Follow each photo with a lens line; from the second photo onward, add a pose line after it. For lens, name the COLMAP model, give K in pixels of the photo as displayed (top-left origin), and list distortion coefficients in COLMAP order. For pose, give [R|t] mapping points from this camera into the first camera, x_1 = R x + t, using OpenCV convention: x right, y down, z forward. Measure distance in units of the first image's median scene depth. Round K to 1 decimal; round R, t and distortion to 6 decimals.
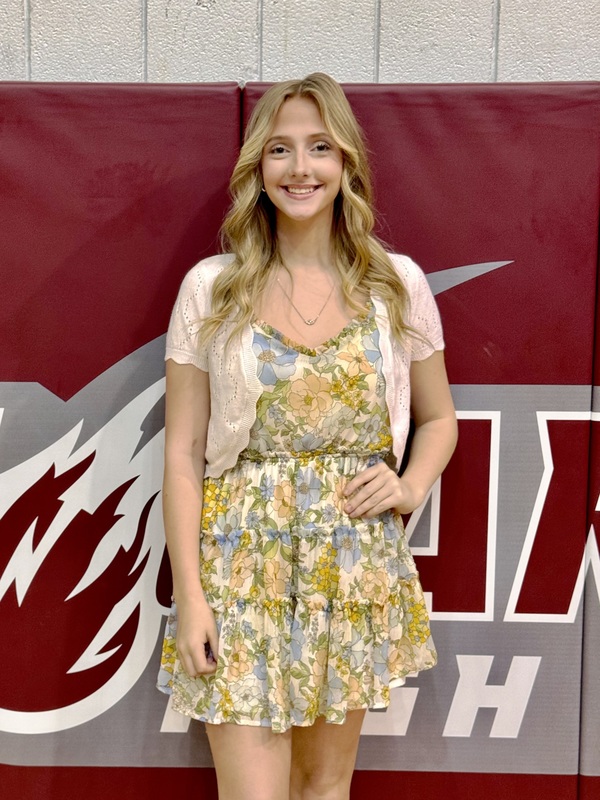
lens RADIAL K [[1718.5, 0, 253.5], [0, 1718.5, 400.9], [0, 0, 1]] dist [0.093460, -0.217926]
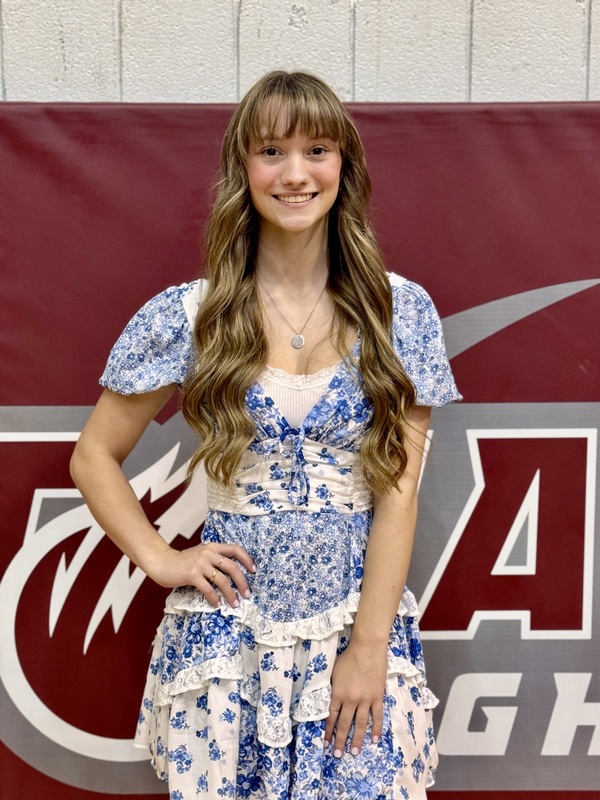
lens RADIAL K [[1718.5, 0, 253.5], [0, 1718.5, 400.9], [0, 0, 1]] dist [0.093460, -0.217926]
pose [[0.998389, -0.013535, 0.055100, -0.110699], [0.014255, 0.999818, -0.012694, -0.000116], [-0.054918, 0.013459, 0.998400, 0.009110]]
